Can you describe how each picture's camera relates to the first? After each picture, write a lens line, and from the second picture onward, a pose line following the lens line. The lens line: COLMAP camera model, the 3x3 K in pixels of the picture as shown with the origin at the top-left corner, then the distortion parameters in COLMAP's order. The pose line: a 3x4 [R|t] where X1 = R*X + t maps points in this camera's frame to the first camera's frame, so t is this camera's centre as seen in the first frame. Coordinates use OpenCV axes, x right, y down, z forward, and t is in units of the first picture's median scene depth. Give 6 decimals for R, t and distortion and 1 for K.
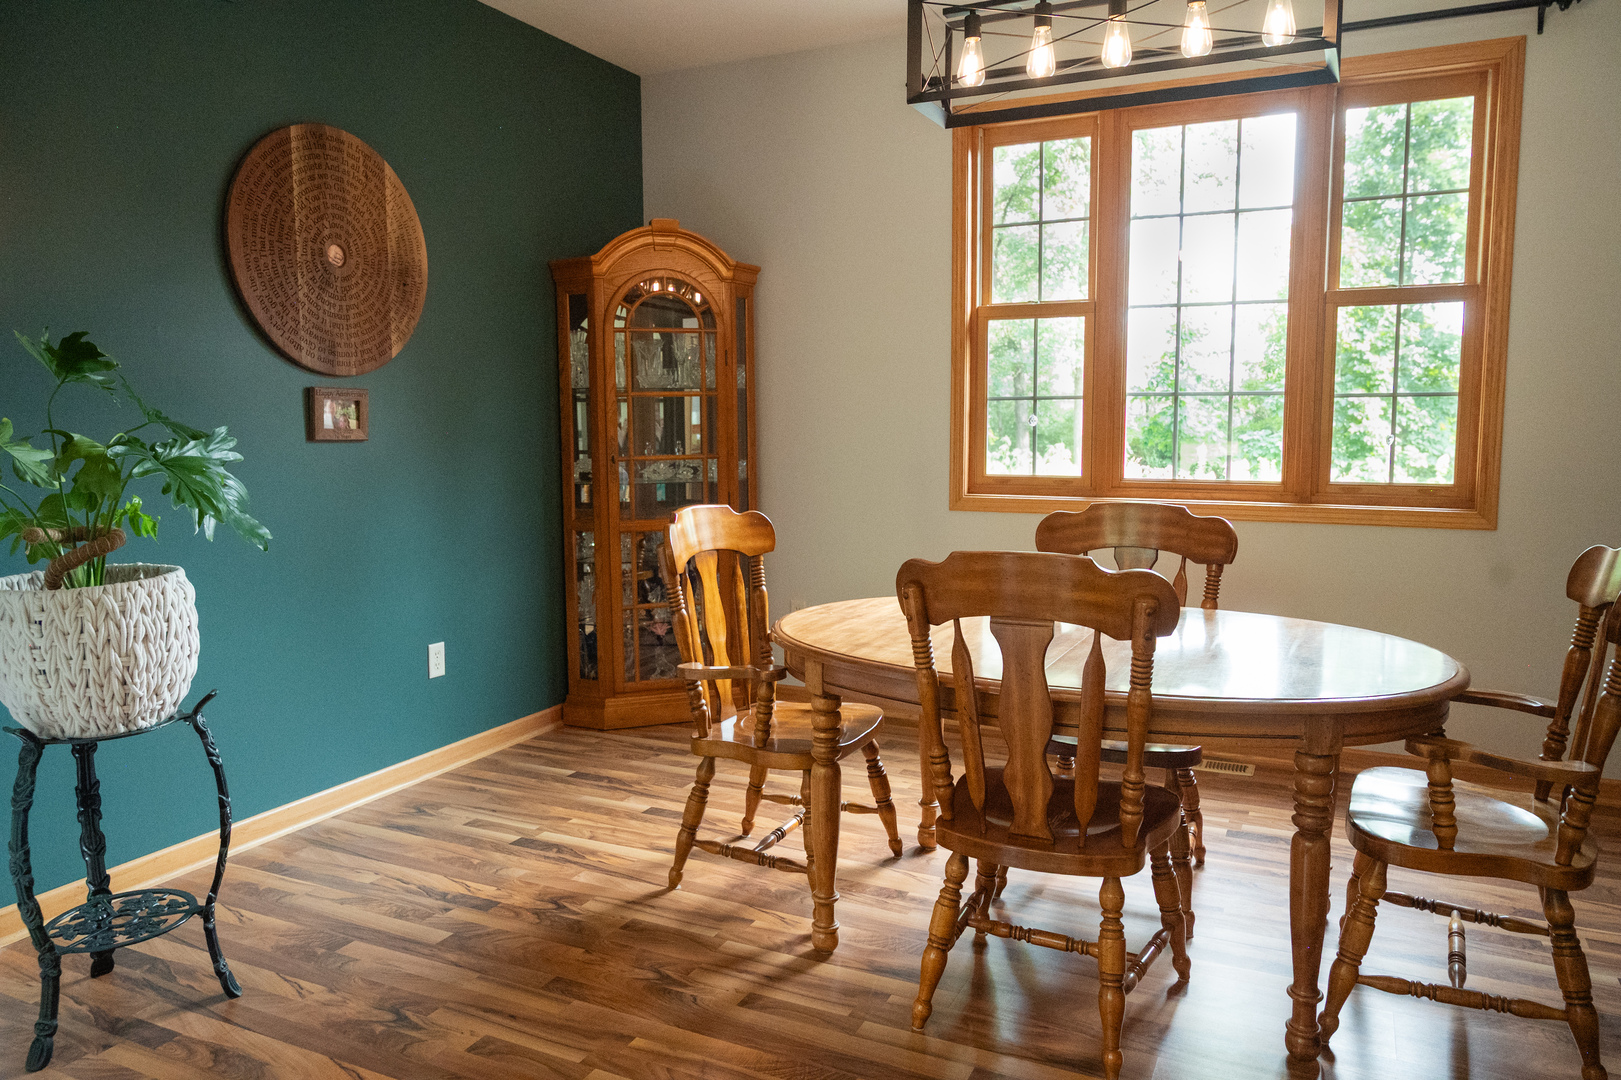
lens RADIAL K [[1107.5, 0, 810.5], [0, 1107.5, 540.0], [0, 0, 1]] dist [-0.003118, 0.000162]
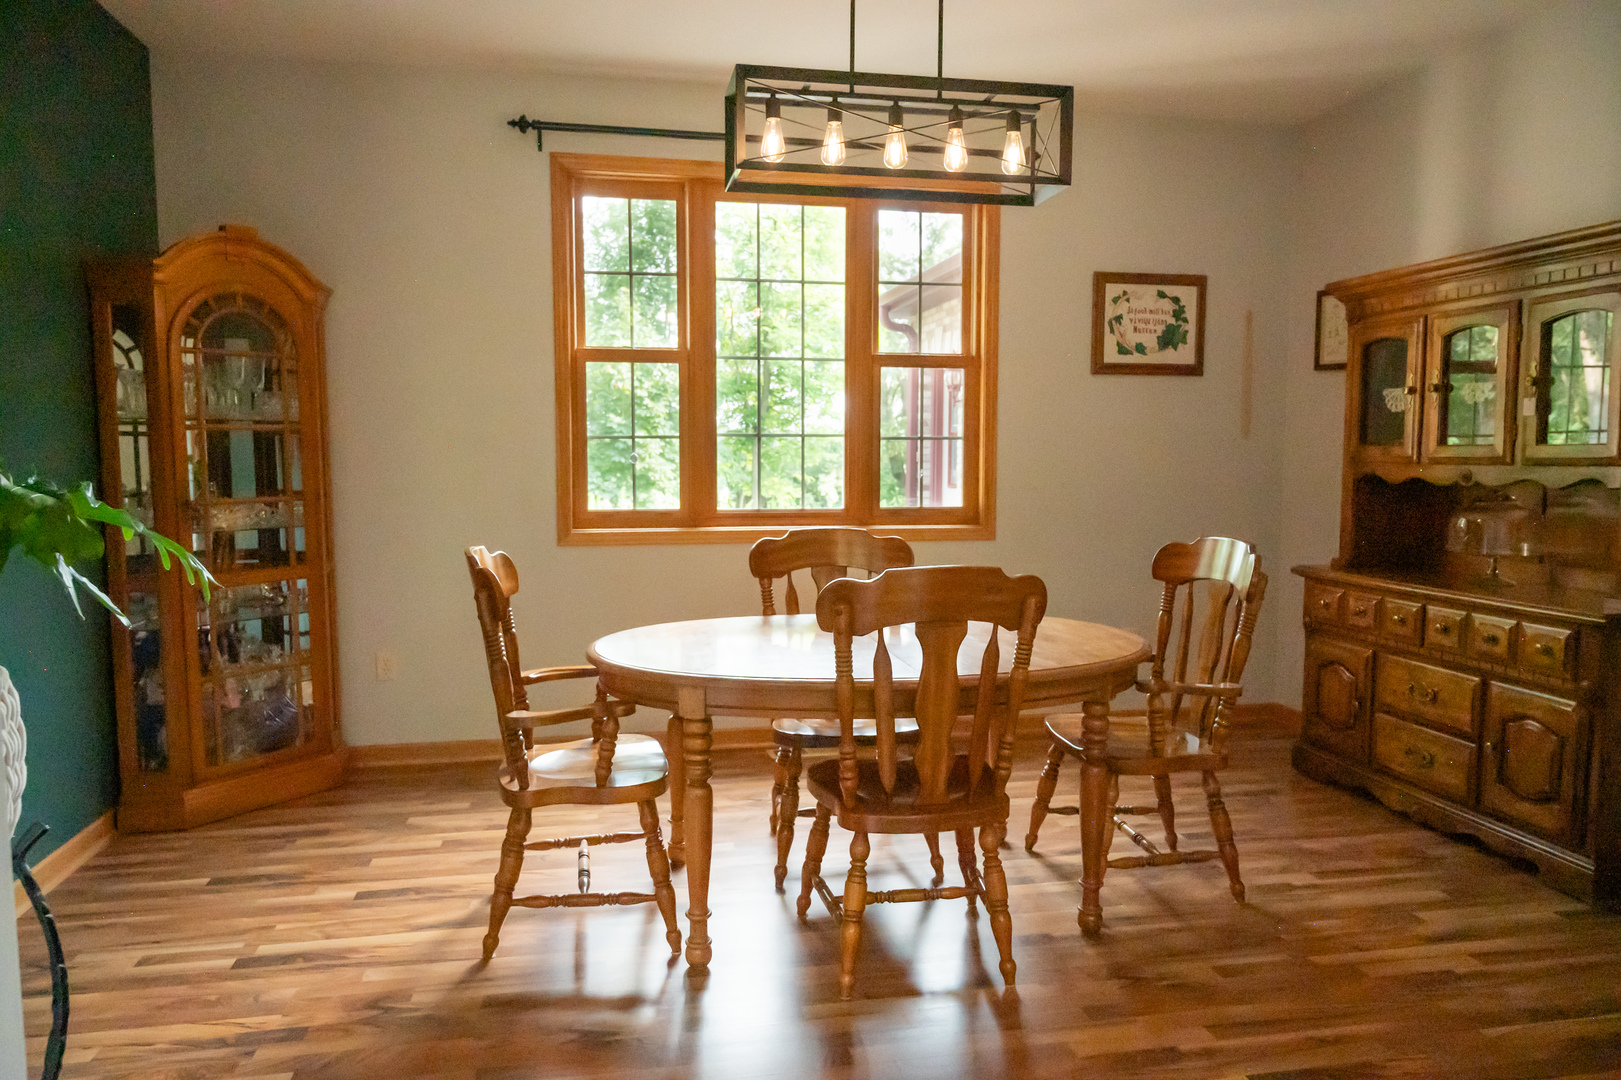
lens RADIAL K [[1090.5, 0, 808.2], [0, 1090.5, 549.8], [0, 0, 1]] dist [-0.005234, 0.005374]
pose [[0.804180, -0.048908, 0.592370, -0.346806], [0.063063, 0.998004, -0.003214, -0.006672], [-0.591031, 0.039941, 0.805659, 0.070411]]
